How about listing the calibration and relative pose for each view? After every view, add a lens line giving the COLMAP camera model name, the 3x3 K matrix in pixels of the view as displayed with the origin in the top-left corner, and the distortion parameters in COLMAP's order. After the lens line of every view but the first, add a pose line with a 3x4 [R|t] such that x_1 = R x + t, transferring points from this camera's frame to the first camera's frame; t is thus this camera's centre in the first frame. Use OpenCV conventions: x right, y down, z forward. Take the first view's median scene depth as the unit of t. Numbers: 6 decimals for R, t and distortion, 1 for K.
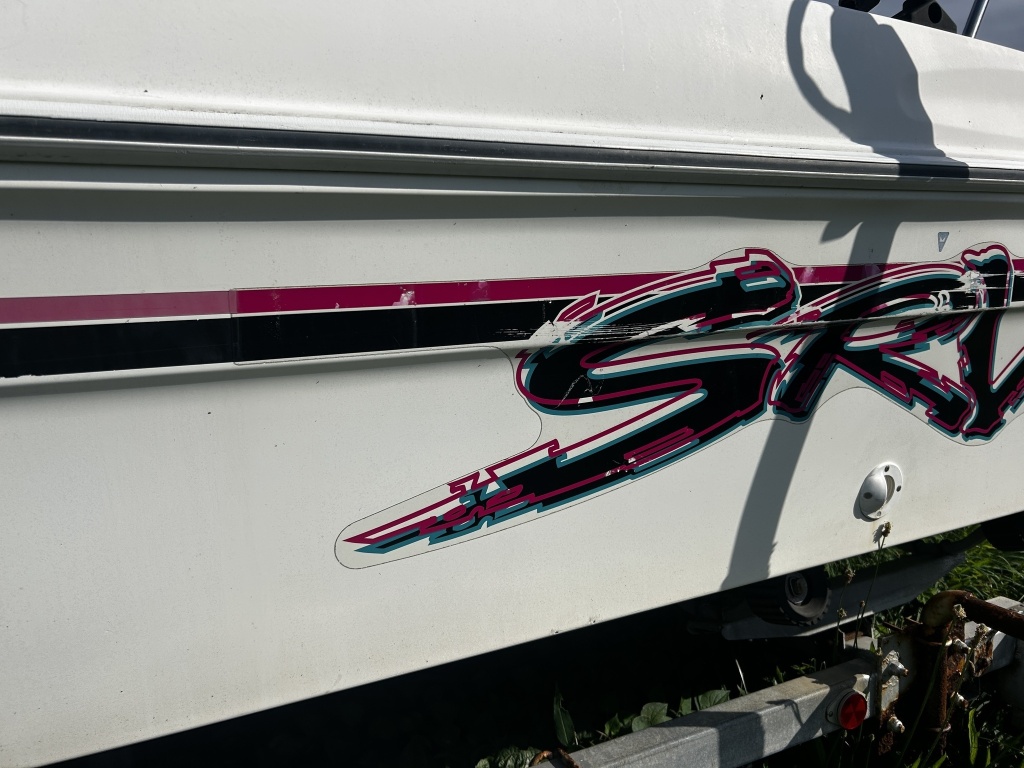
lens RADIAL K [[770.1, 0, 512.4], [0, 770.1, 388.9], [0, 0, 1]] dist [0.046046, -0.039514]
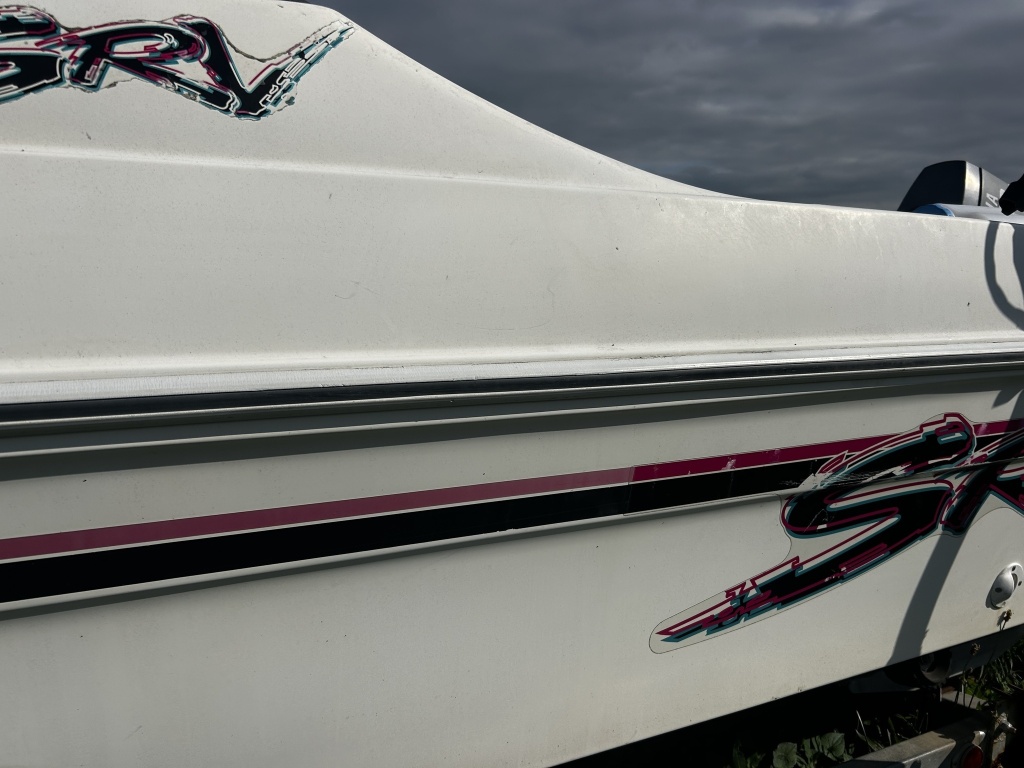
lens RADIAL K [[770.1, 0, 507.7], [0, 770.1, 380.0], [0, 0, 1]] dist [0.046046, -0.039514]
pose [[0.998887, 0.044596, 0.015373, -0.442677], [-0.044506, 0.998990, -0.006164, -0.191154], [-0.015632, 0.005473, 0.999863, -0.289848]]
